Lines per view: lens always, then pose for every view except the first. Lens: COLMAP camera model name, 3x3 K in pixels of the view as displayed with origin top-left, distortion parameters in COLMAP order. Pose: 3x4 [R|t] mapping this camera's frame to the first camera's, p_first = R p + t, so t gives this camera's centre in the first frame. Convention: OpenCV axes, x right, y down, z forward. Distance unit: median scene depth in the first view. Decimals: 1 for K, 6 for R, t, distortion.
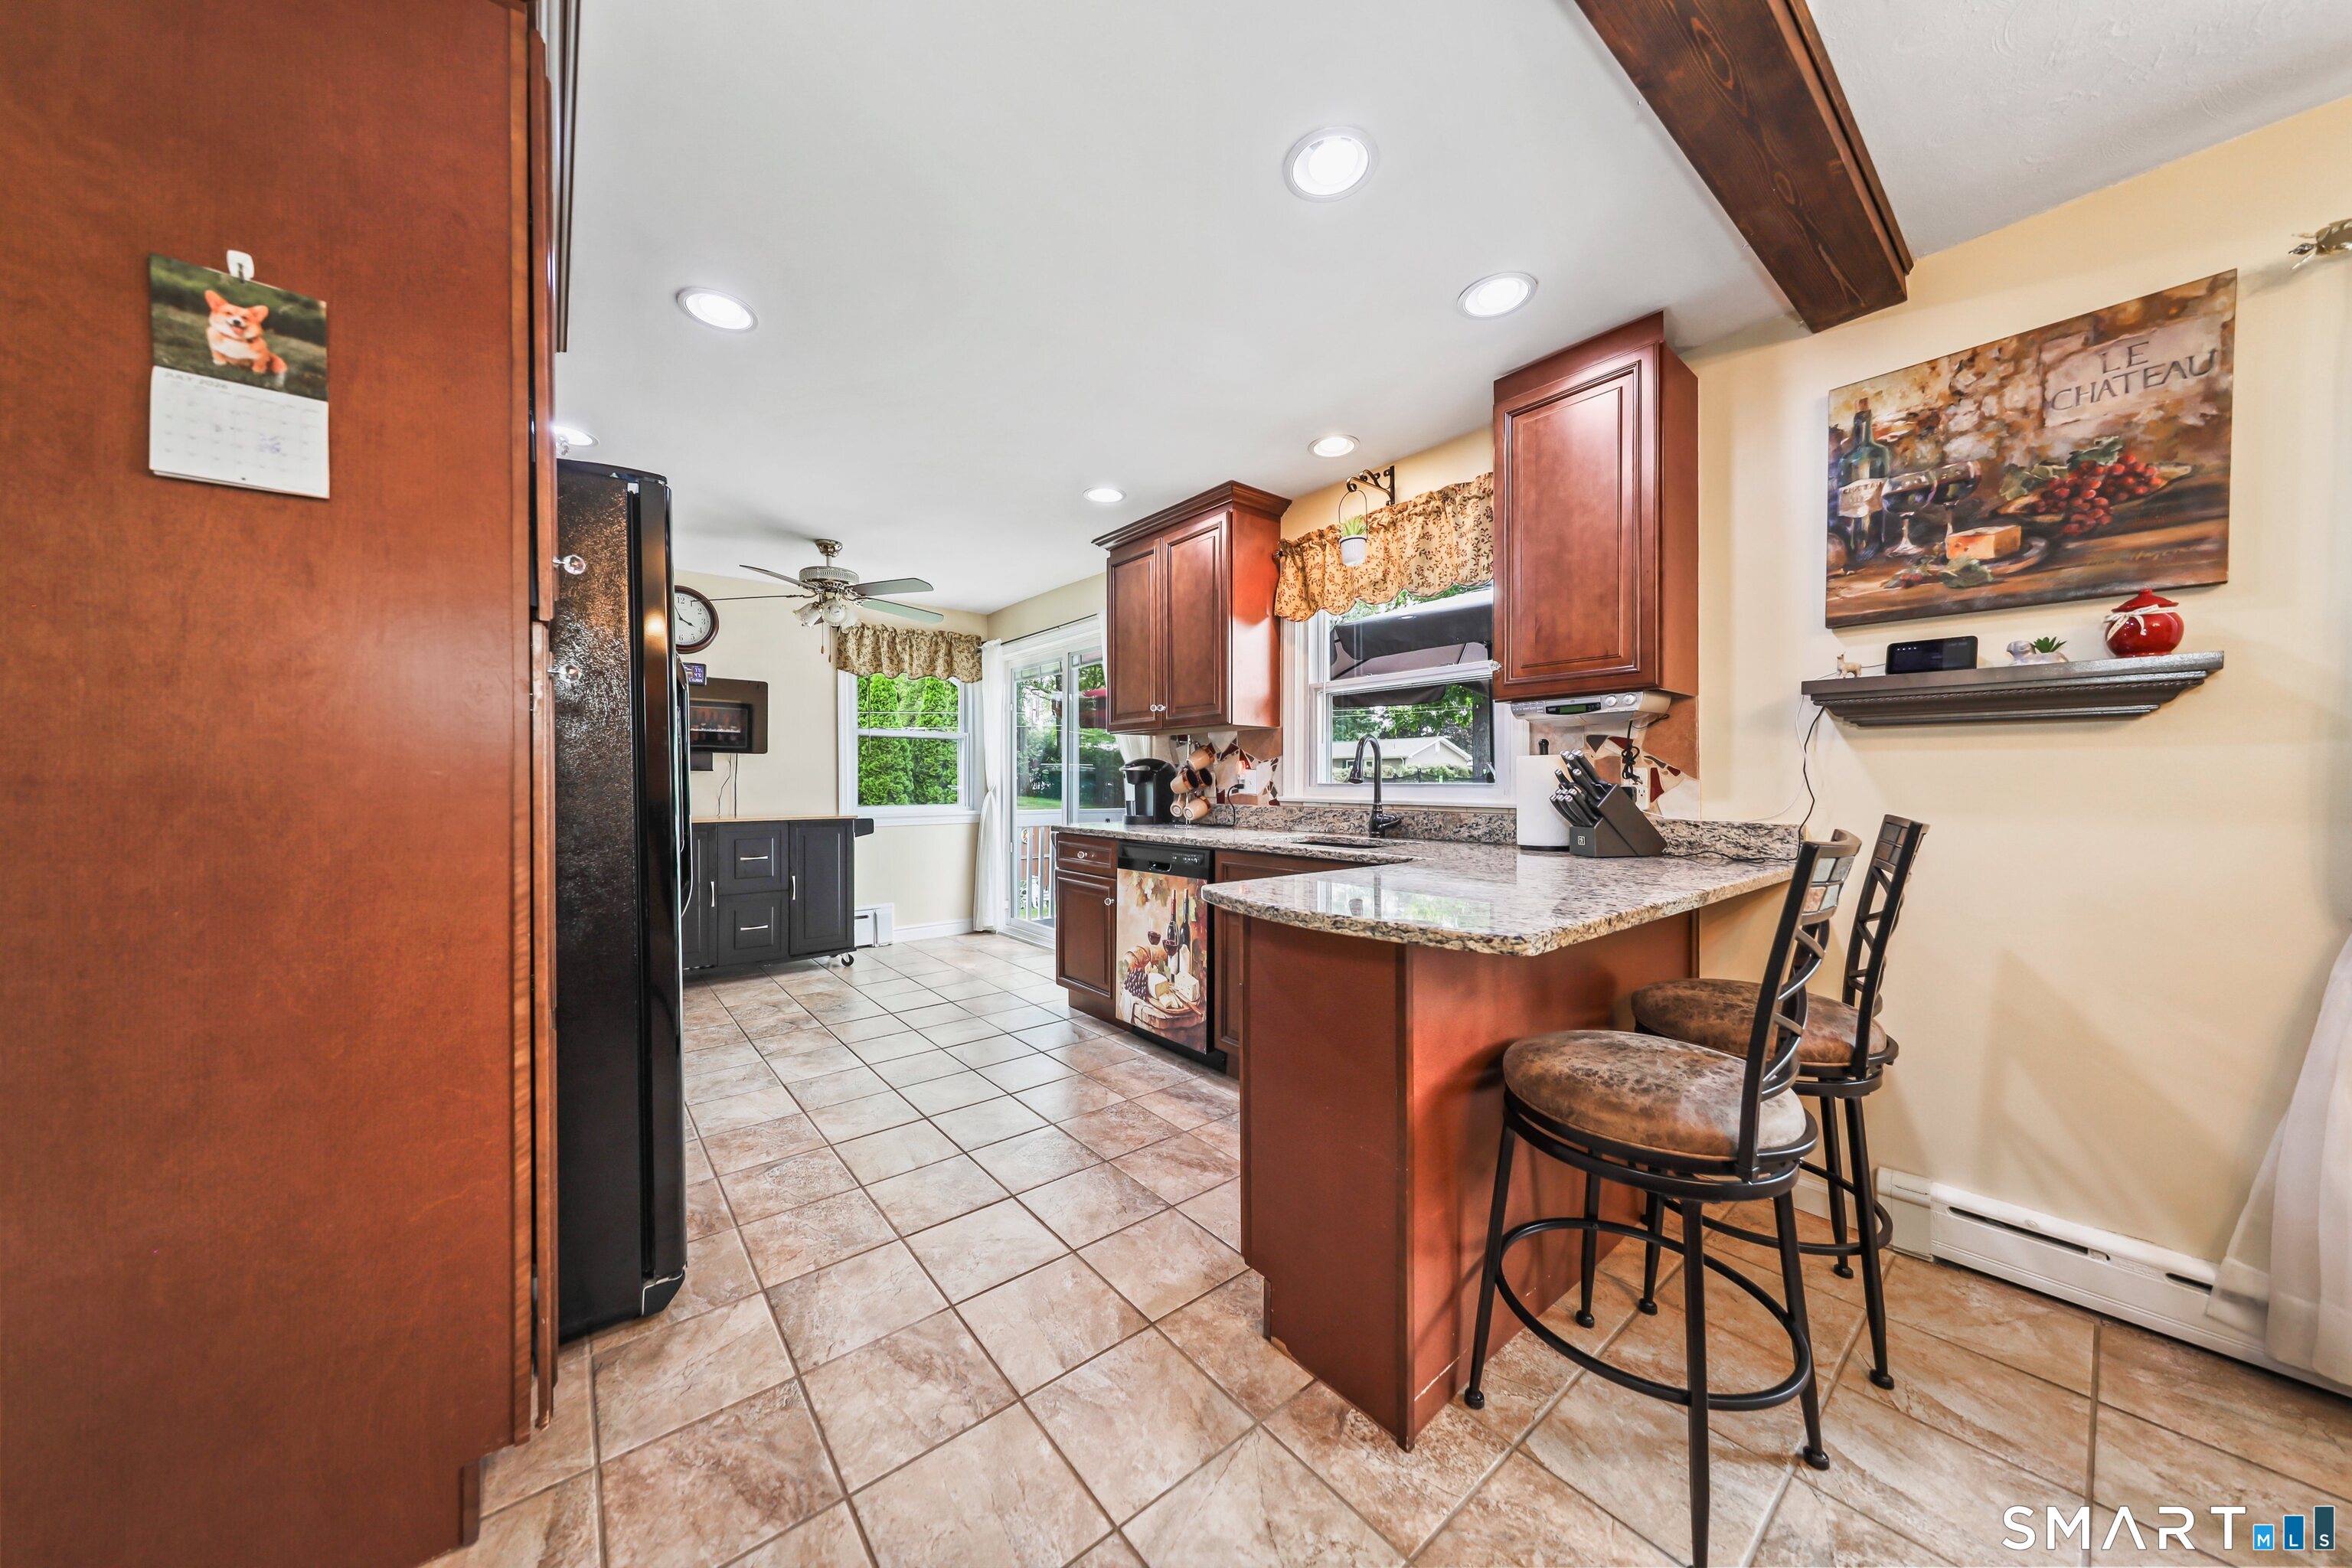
lens RADIAL K [[765.9, 0, 1163.2], [0, 765.9, 796.6], [0, 0, 1]] dist [0.017262, -0.000009]
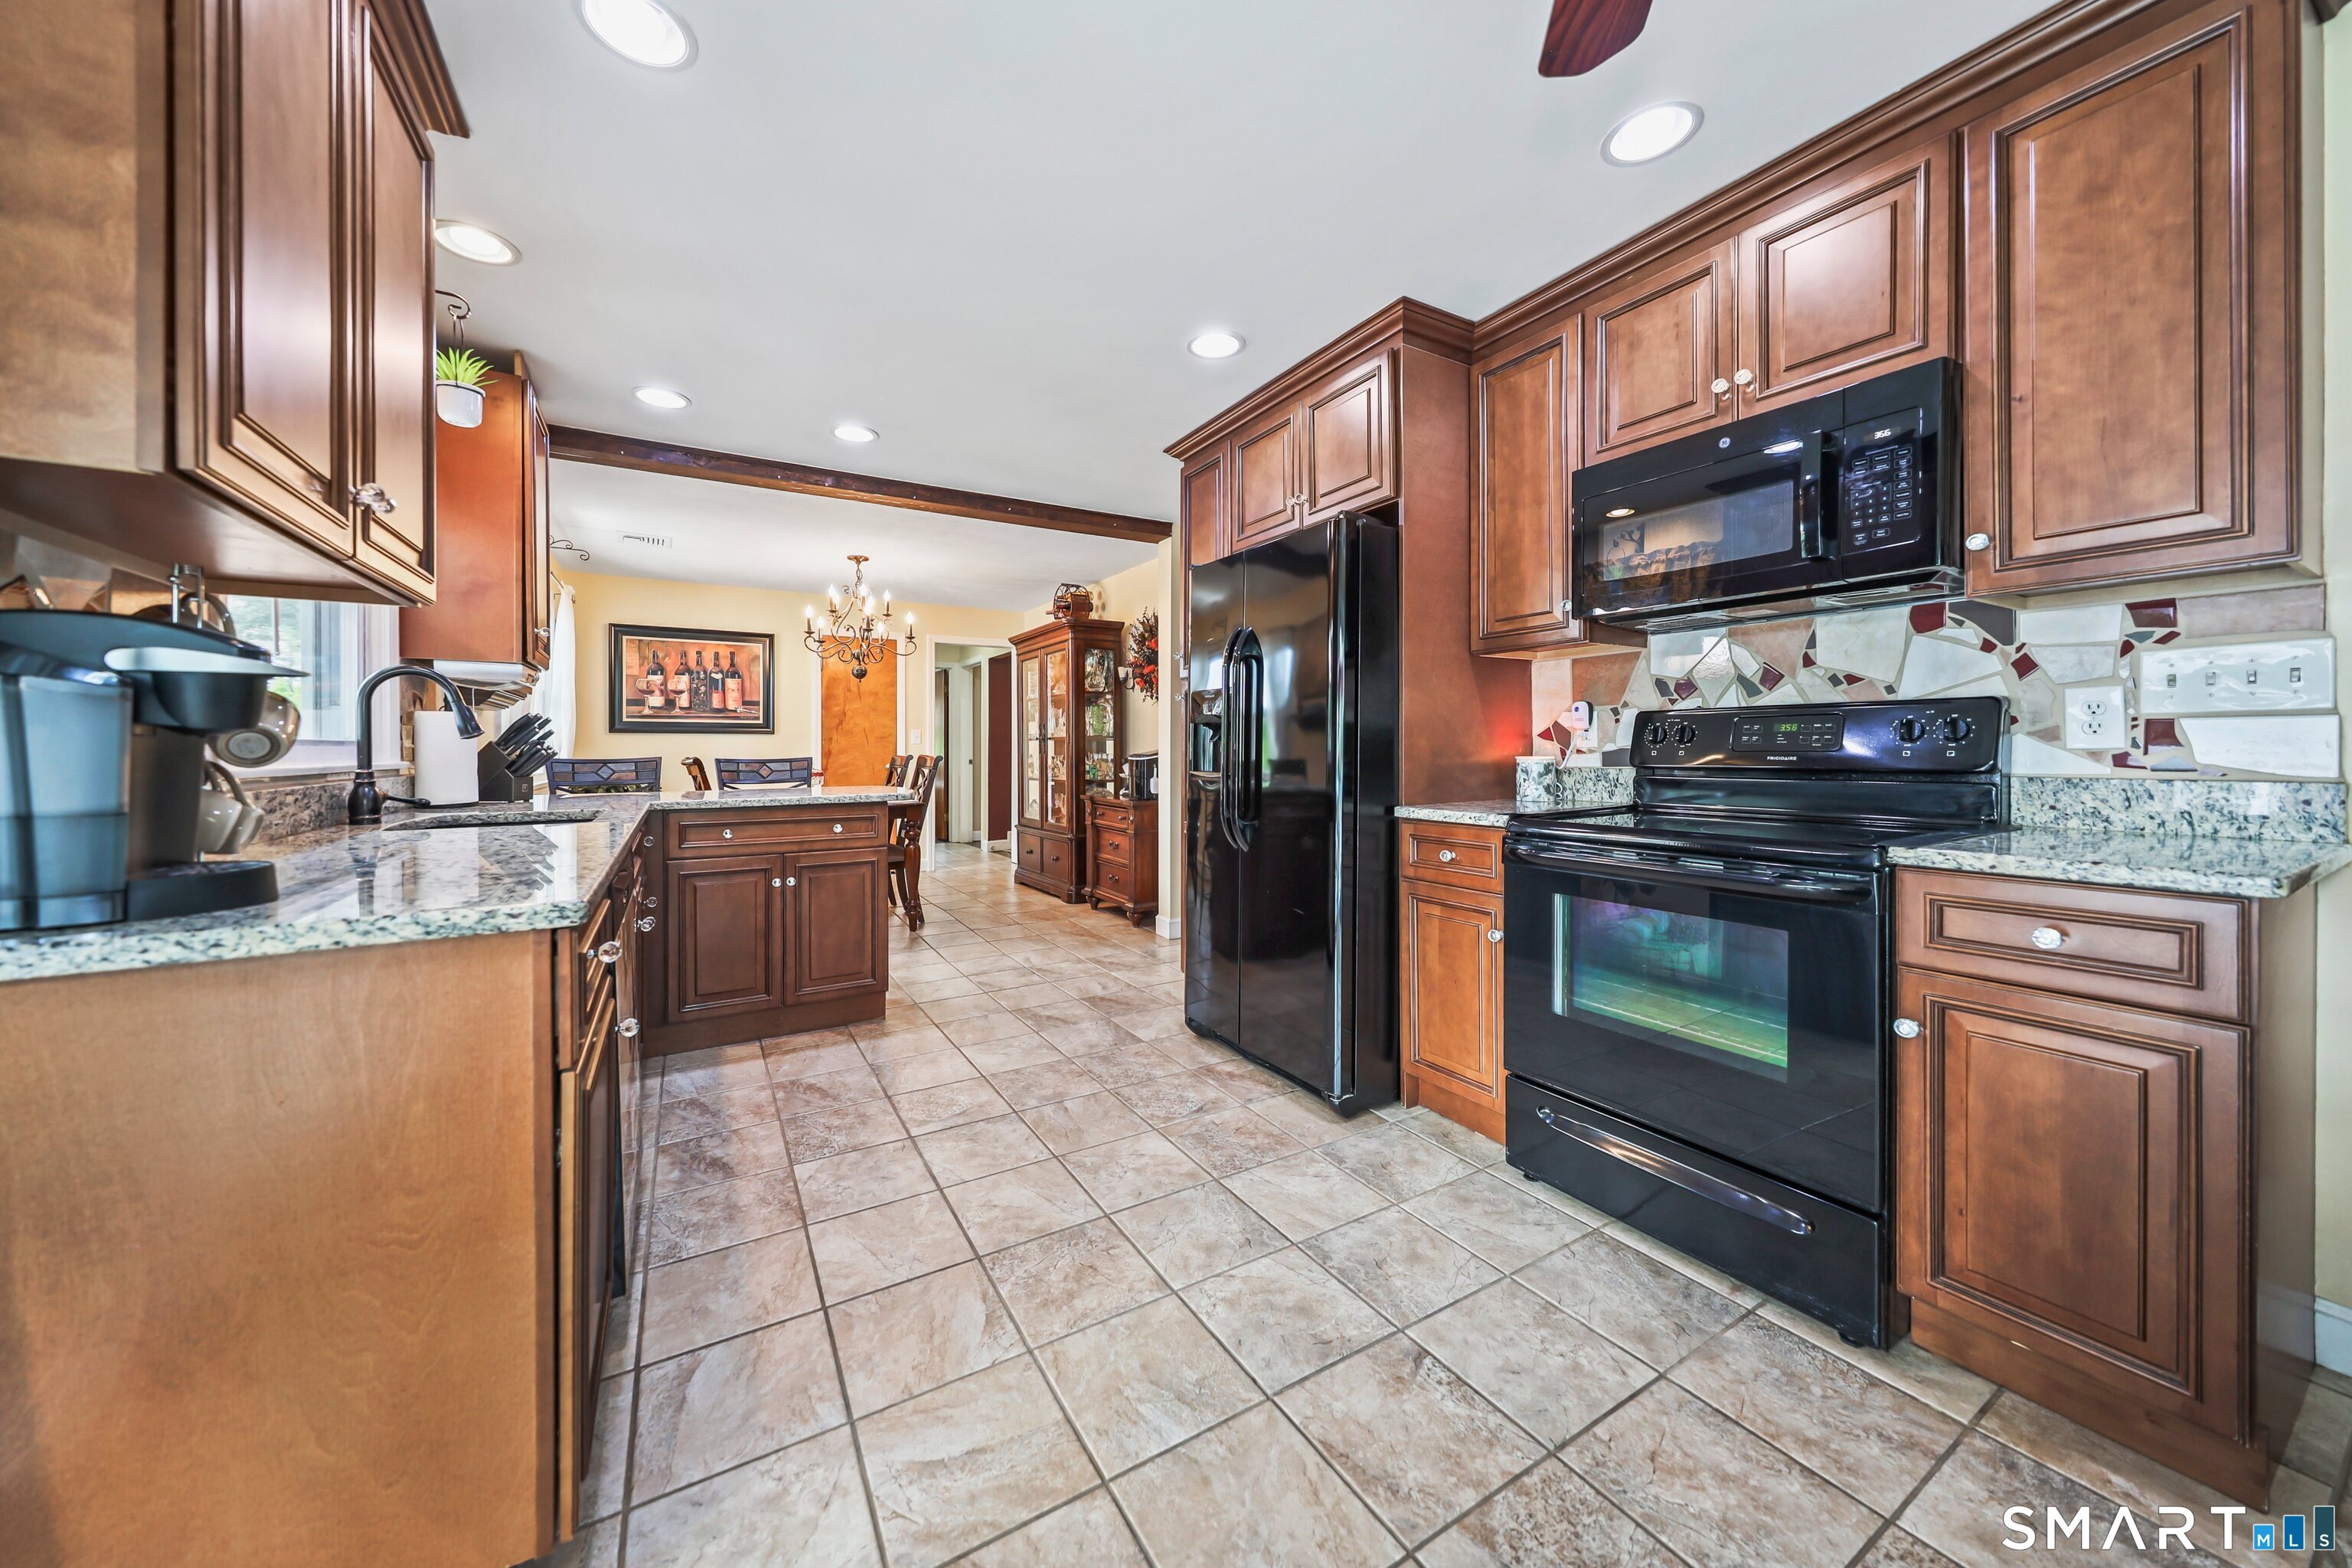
lens RADIAL K [[808.3, 0, 1162.7], [0, 808.3, 759.5], [0, 0, 1]] dist [0.000432, -0.000007]
pose [[-0.989072, 0.005122, 0.147344, -0.416464], [0.010783, 0.999233, 0.037648, -0.016171], [-0.147039, 0.038826, -0.988368, 1.377878]]
